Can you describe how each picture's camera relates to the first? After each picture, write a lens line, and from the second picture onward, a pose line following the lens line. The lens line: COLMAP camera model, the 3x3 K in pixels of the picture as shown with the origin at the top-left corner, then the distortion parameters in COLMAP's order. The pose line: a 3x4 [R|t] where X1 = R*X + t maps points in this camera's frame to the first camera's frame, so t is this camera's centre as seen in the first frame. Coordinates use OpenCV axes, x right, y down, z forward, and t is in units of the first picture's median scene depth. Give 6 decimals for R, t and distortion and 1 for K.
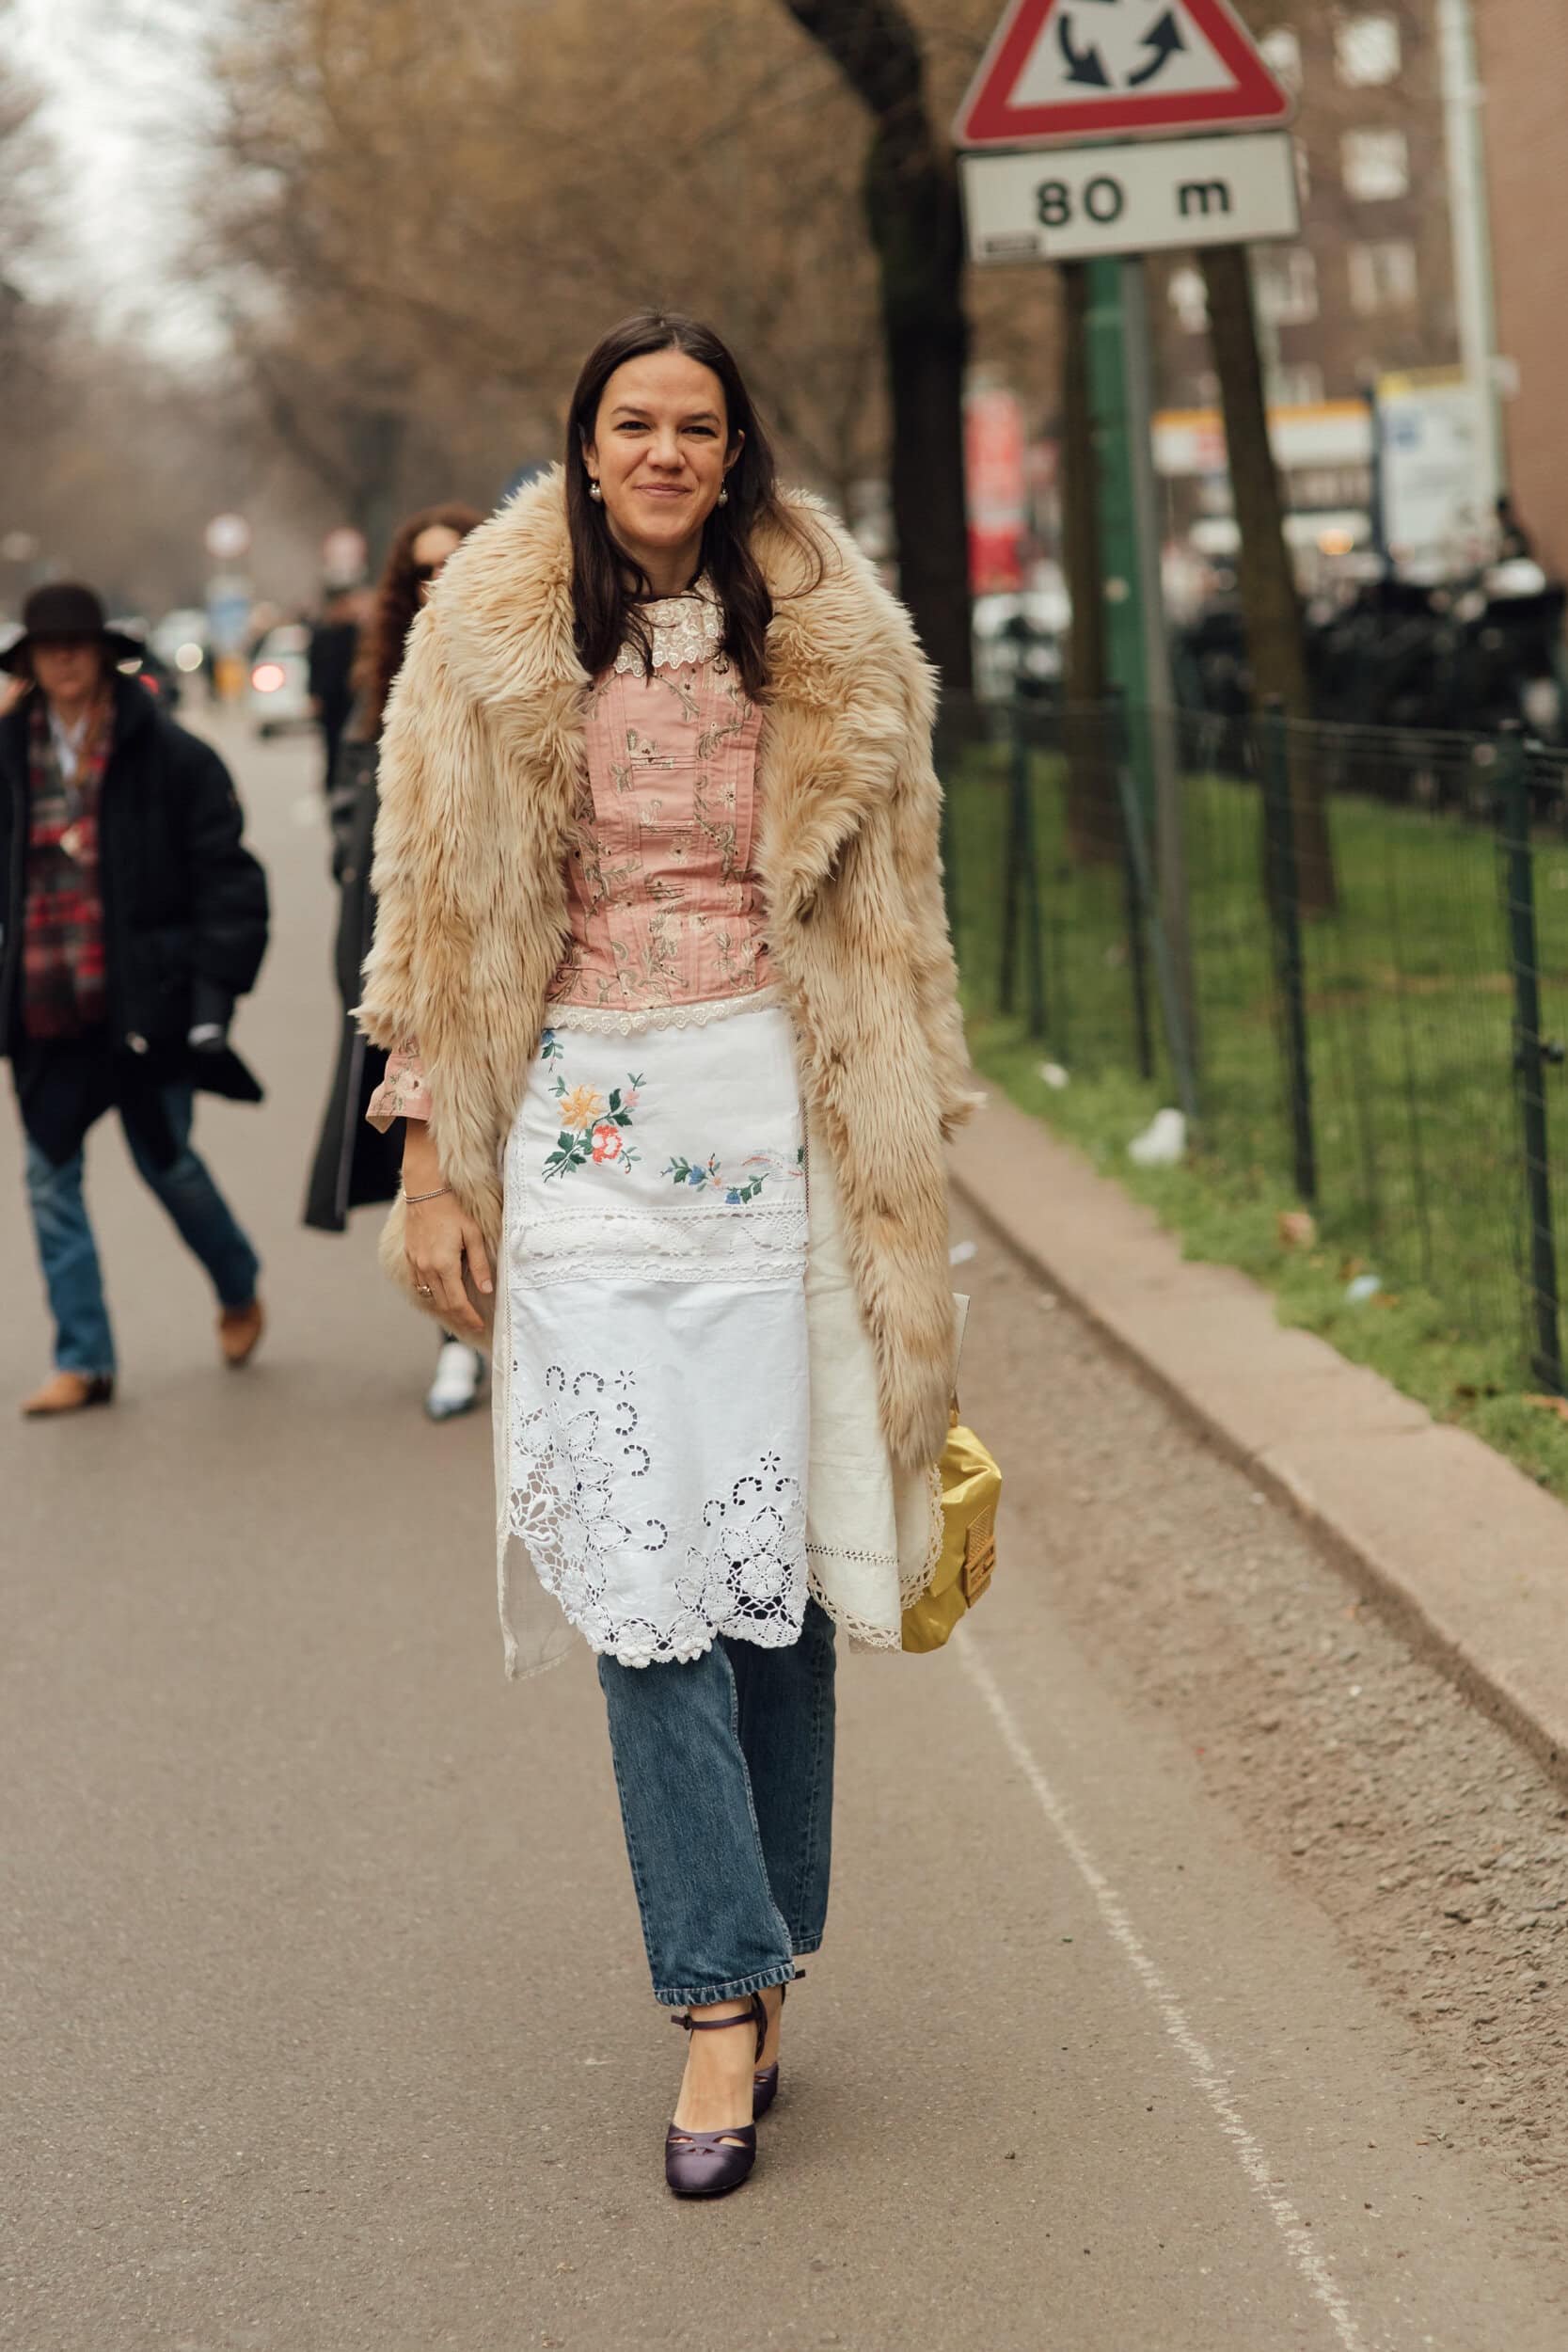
lens RADIAL K [[7161.7, 0, 784.0], [0, 7161.7, 1176.0], [0, 0, 1]] dist [-0.177689, -0.447502]
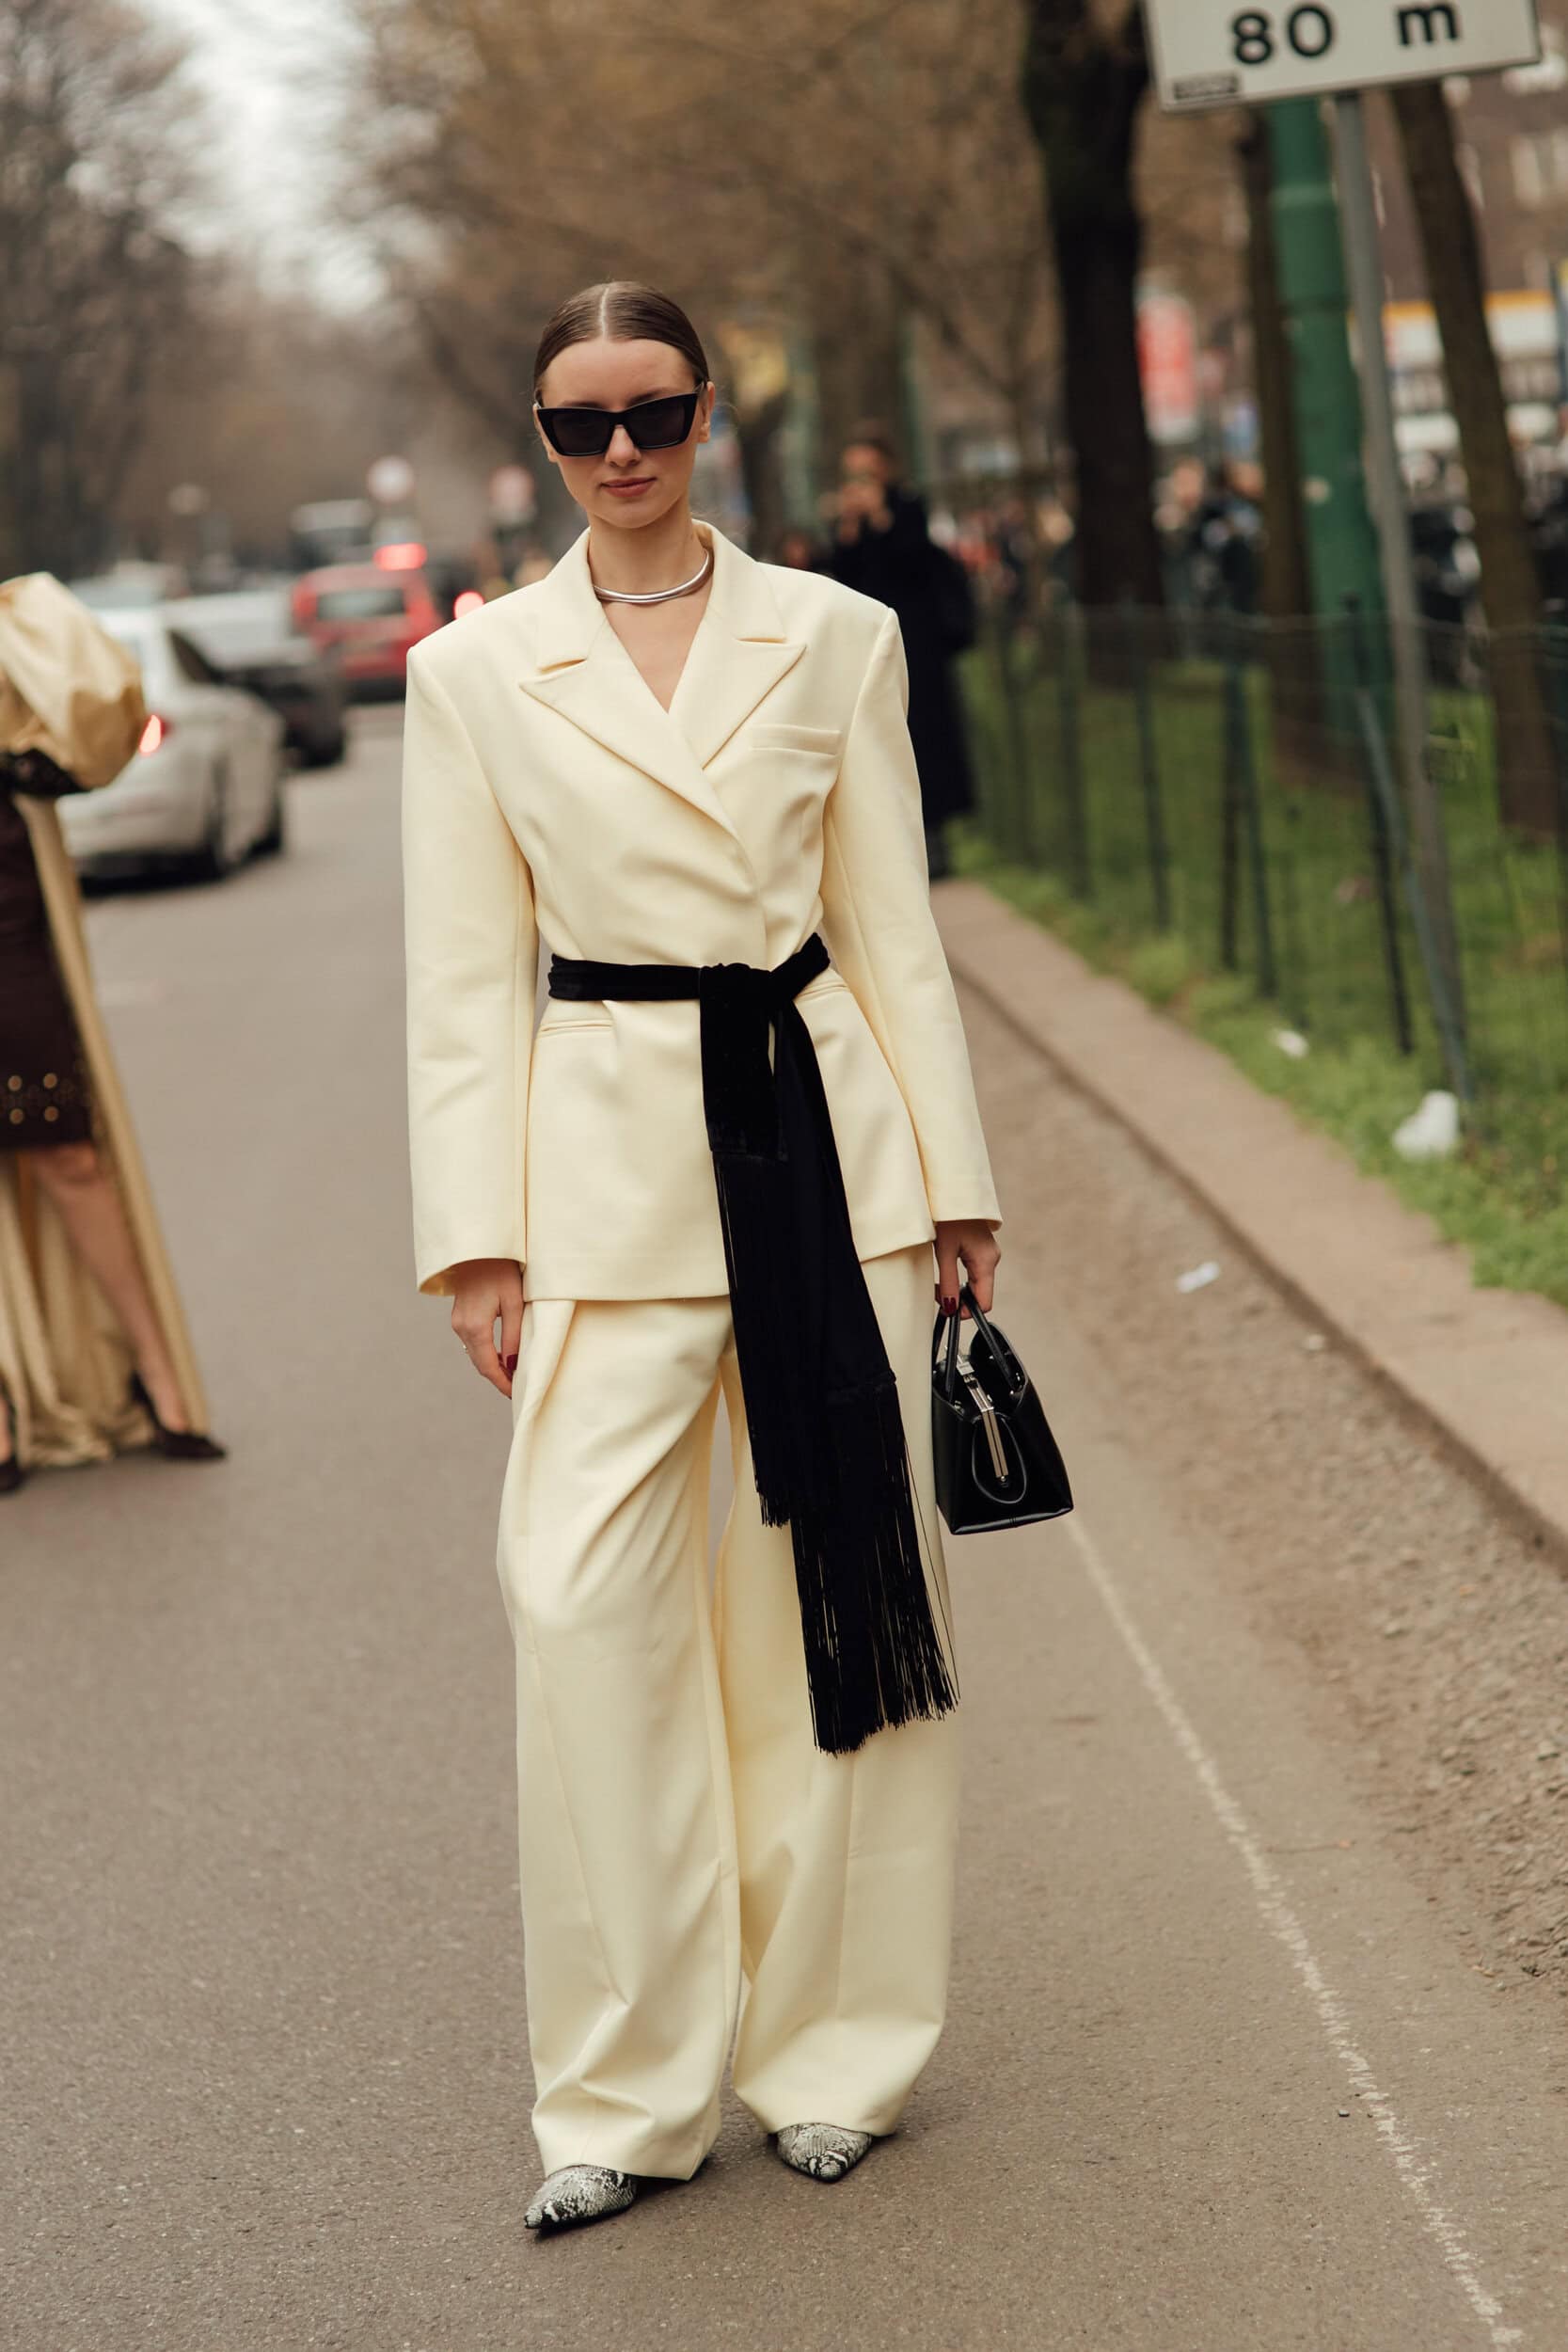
lens RADIAL K [[7161.7, 0, 784.0], [0, 7161.7, 1176.0], [0, 0, 1]] dist [-0.177689, -0.447502]
pose [[0.998810, -0.040127, -0.027727, -0.000629], [0.040414, 0.999134, 0.009872, -0.010140], [0.027307, -0.010980, 0.999567, 0.140590]]
